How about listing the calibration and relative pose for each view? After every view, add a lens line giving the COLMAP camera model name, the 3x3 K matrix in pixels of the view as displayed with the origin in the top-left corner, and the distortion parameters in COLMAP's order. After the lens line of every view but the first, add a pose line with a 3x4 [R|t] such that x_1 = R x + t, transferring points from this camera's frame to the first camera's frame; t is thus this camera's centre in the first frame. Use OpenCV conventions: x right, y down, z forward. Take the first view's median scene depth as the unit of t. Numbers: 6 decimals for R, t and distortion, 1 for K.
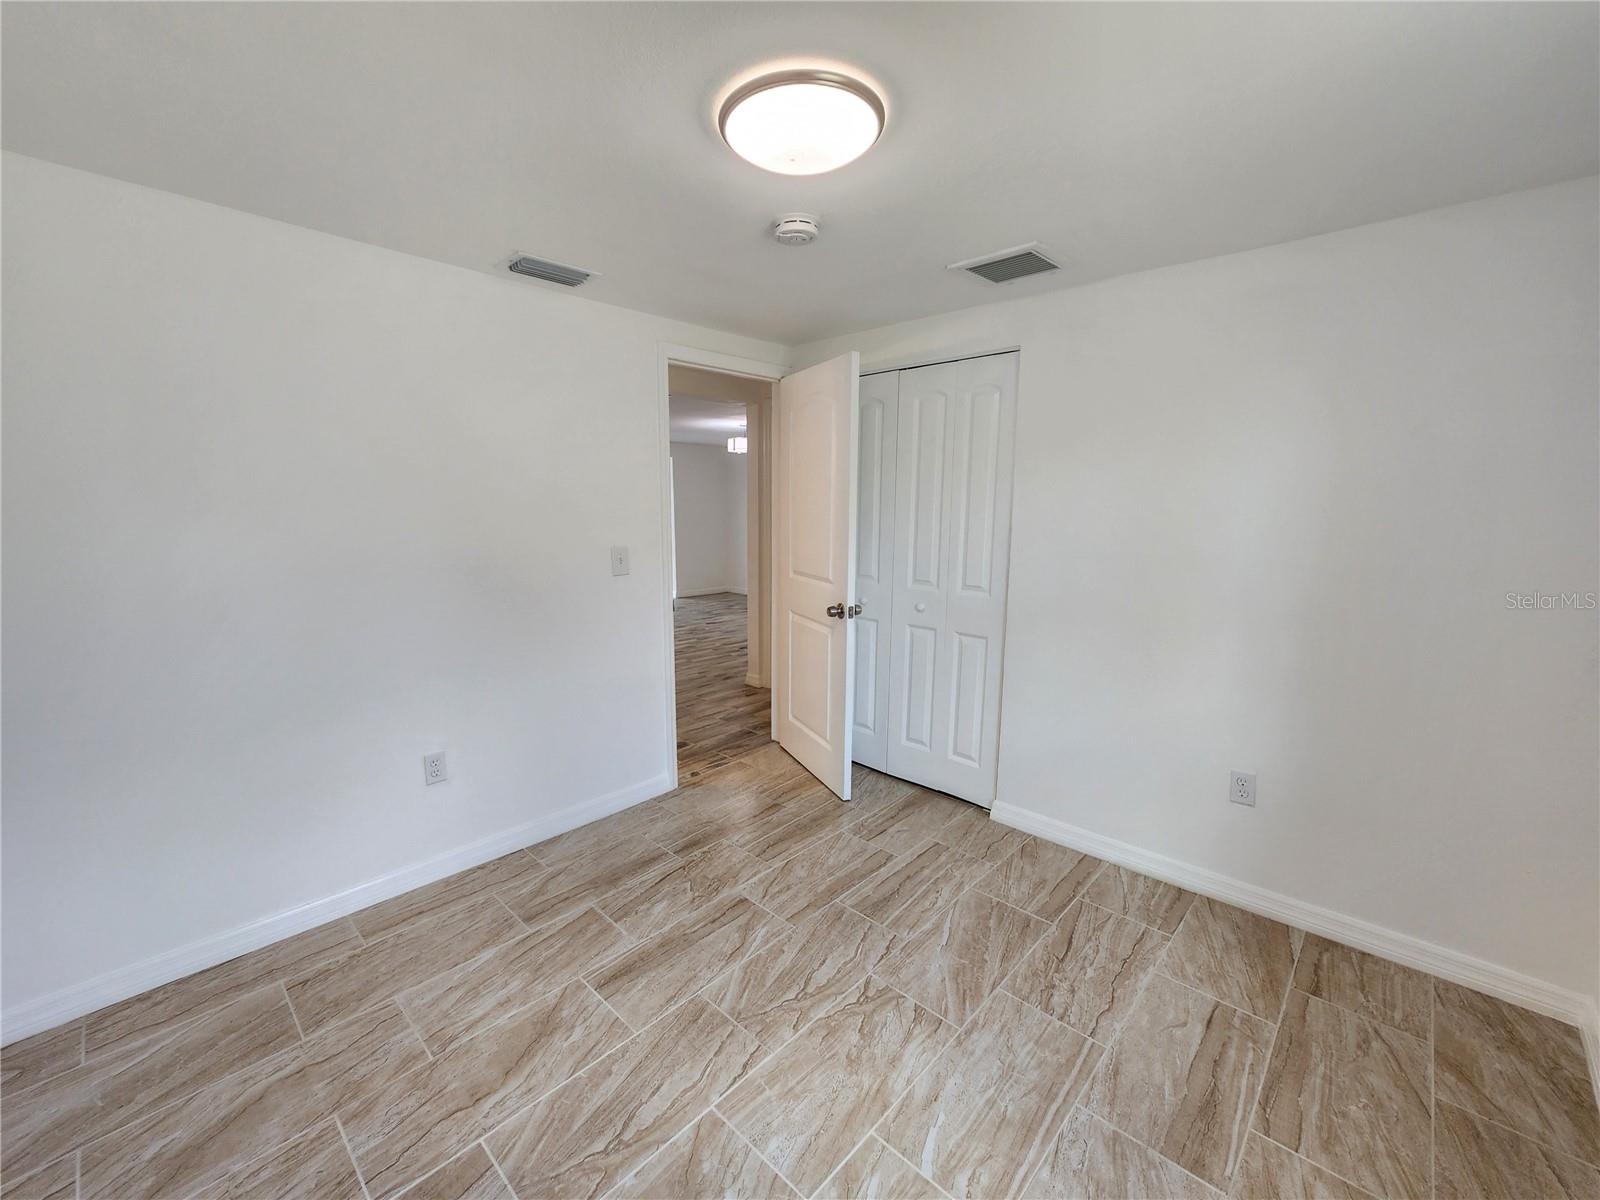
lens RADIAL K [[653.3, 0, 803.8], [0, 653.3, 609.2], [0, 0, 1]] dist [0.001671, -0.000819]
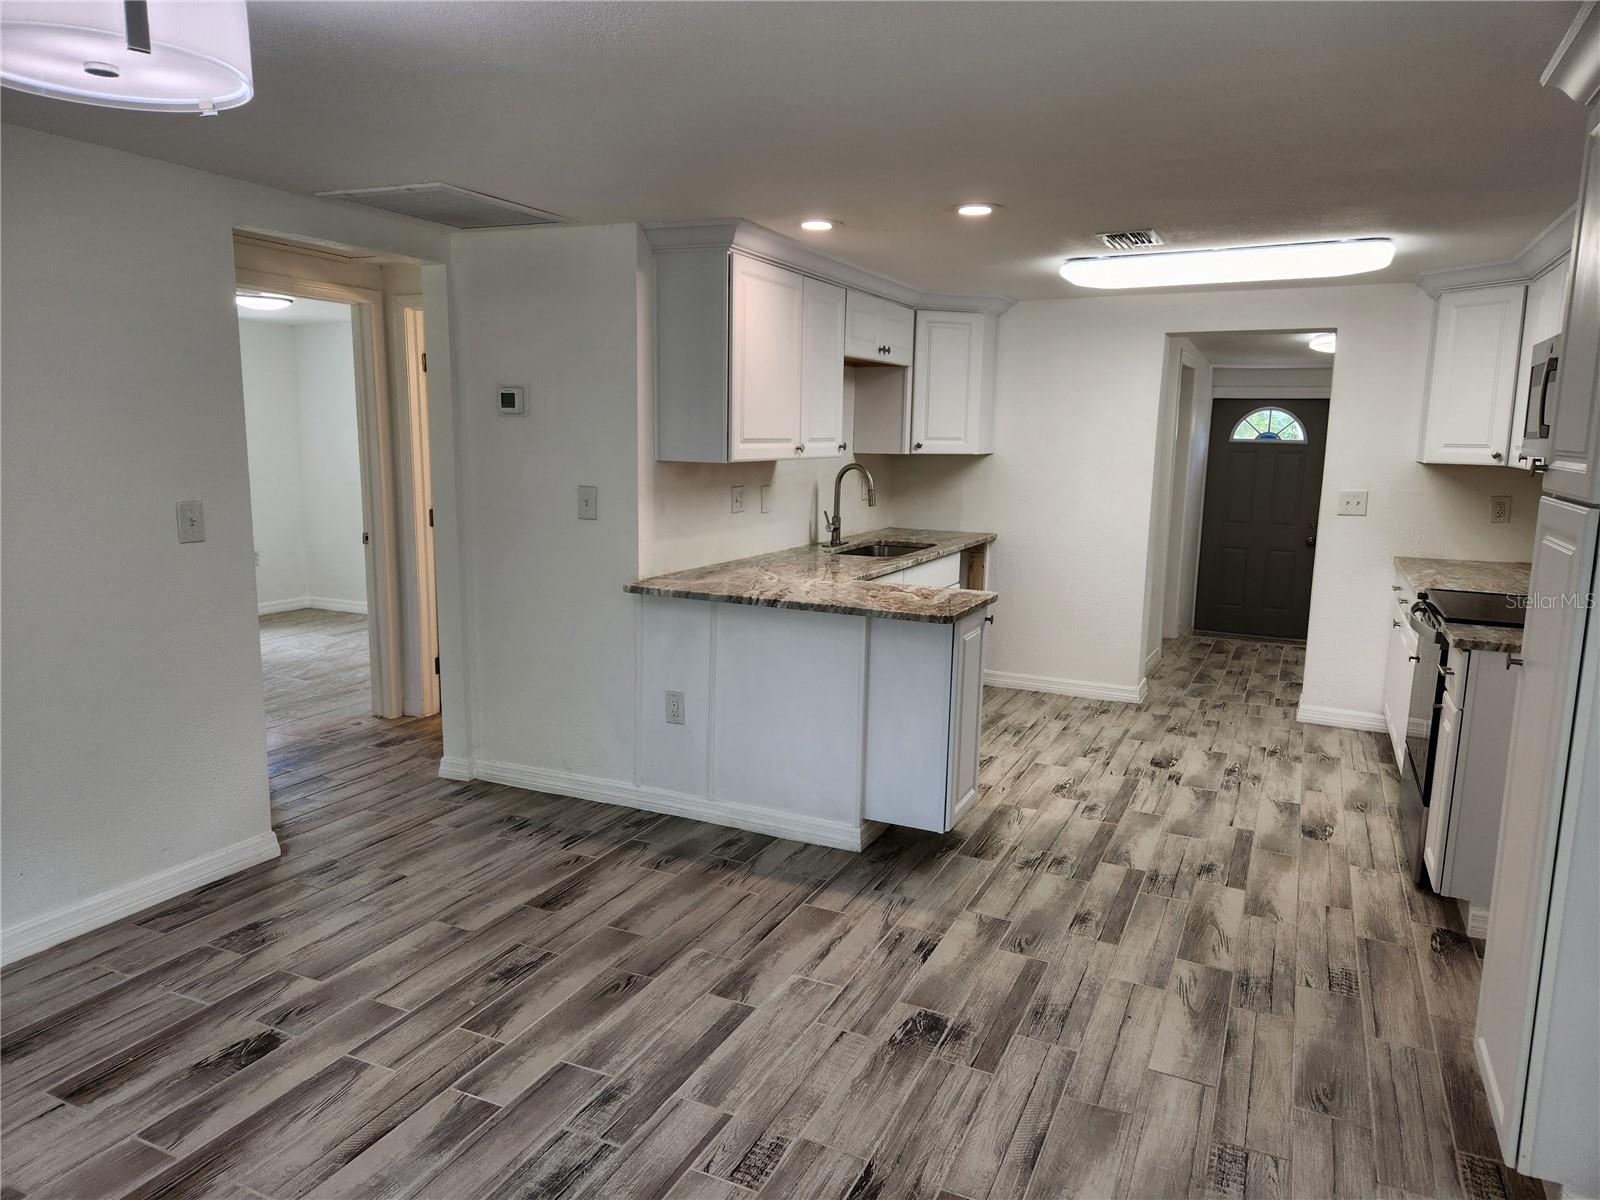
lens RADIAL K [[1068.4, 0, 793.0], [0, 1068.4, 596.3], [0, 0, 1]] dist [0.068484, -0.060348]
pose [[-0.953354, 0.025475, -0.300779, -0.625296], [-0.069568, 0.951066, 0.301054, -0.914311], [0.293730, 0.307936, -0.904930, 5.219593]]
